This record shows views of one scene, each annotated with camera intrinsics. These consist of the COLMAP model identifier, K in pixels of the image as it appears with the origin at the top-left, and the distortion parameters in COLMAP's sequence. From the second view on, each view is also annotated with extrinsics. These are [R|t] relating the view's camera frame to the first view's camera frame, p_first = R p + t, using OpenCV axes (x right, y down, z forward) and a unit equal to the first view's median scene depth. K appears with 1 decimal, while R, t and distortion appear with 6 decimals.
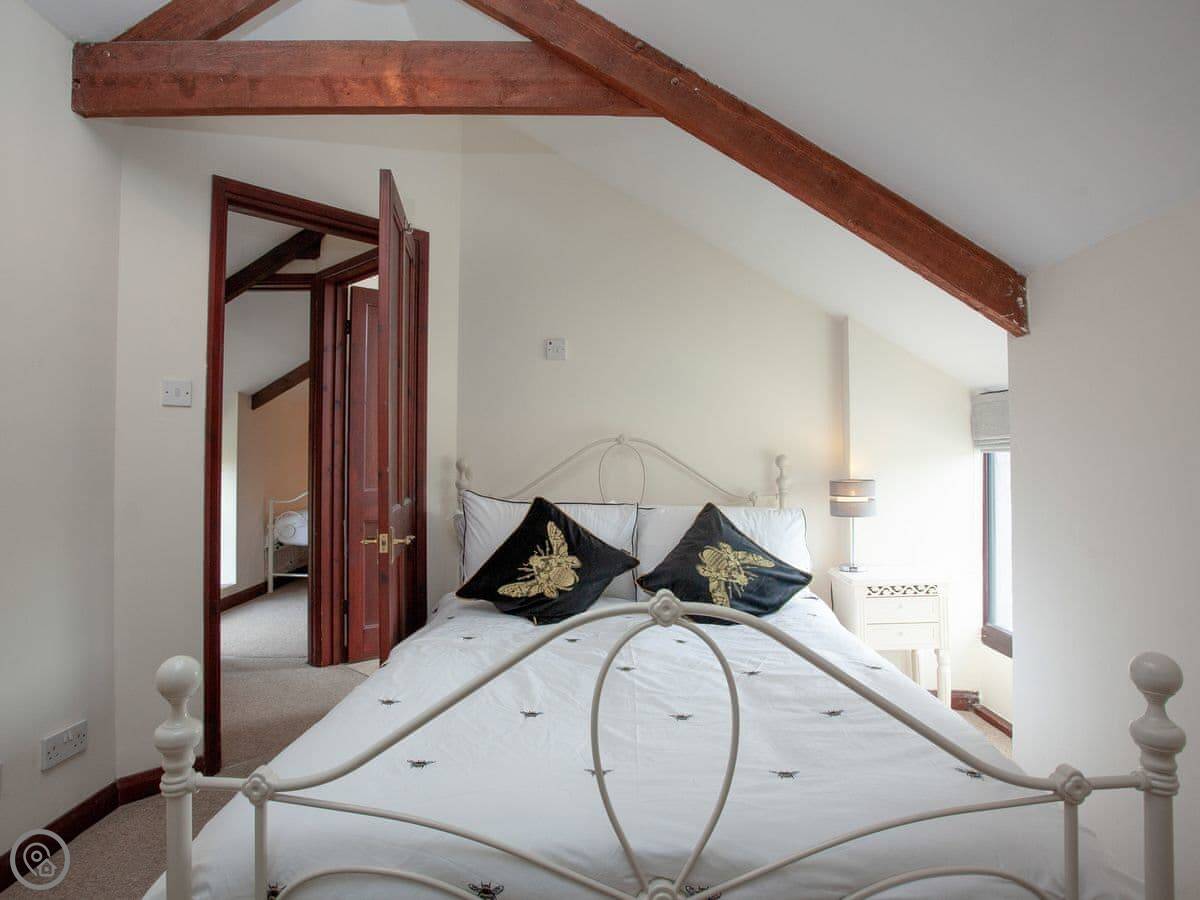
lens RADIAL K [[661.7, 0, 643.5], [0, 661.7, 447.6], [0, 0, 1]] dist [-0.029233, 0.000780]
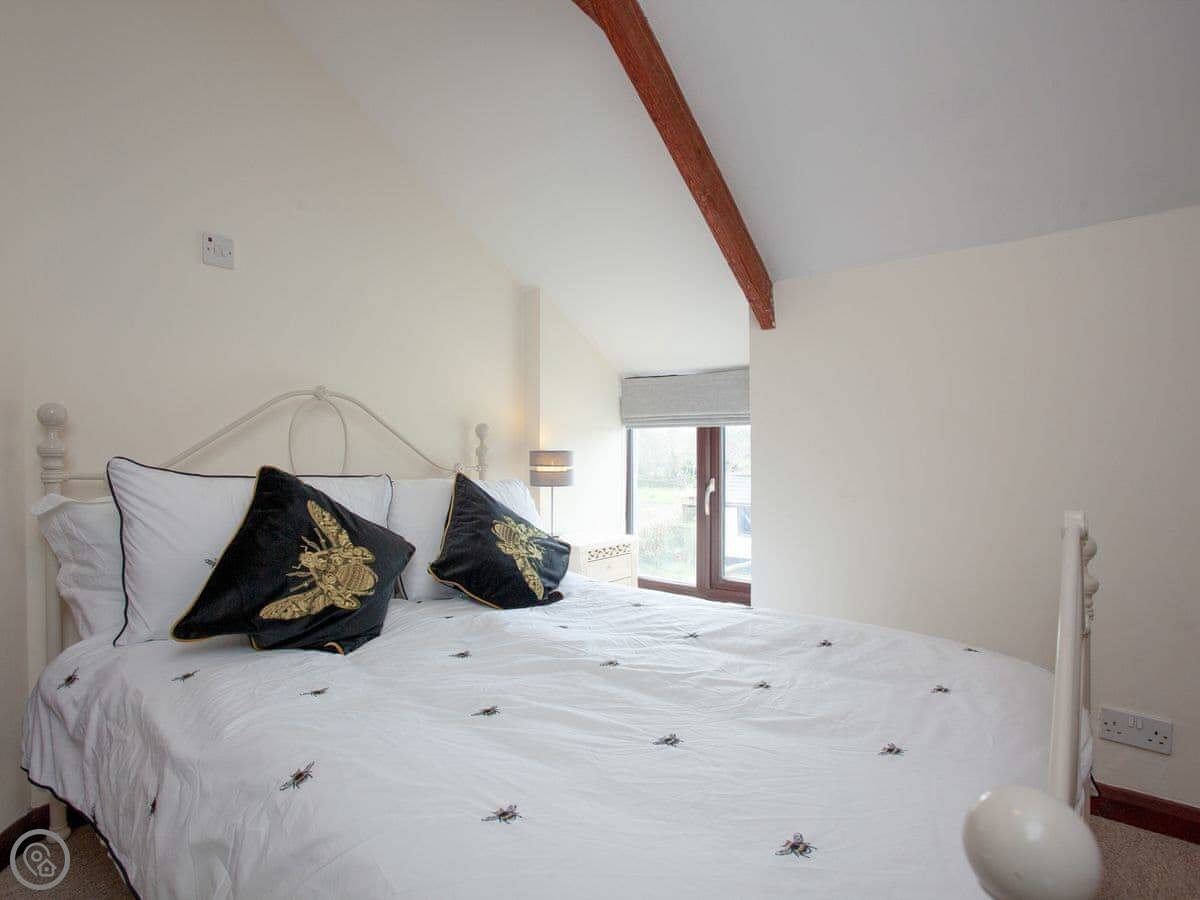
lens RADIAL K [[650.7, 0, 519.8], [0, 650.7, 451.7], [0, 0, 1]] dist [-0.021663, 0.000884]
pose [[0.653933, 0.018211, 0.756333, -0.521855], [-0.018306, 0.999798, -0.008246, 0.065888], [-0.756331, -0.008453, 0.654135, 0.422467]]
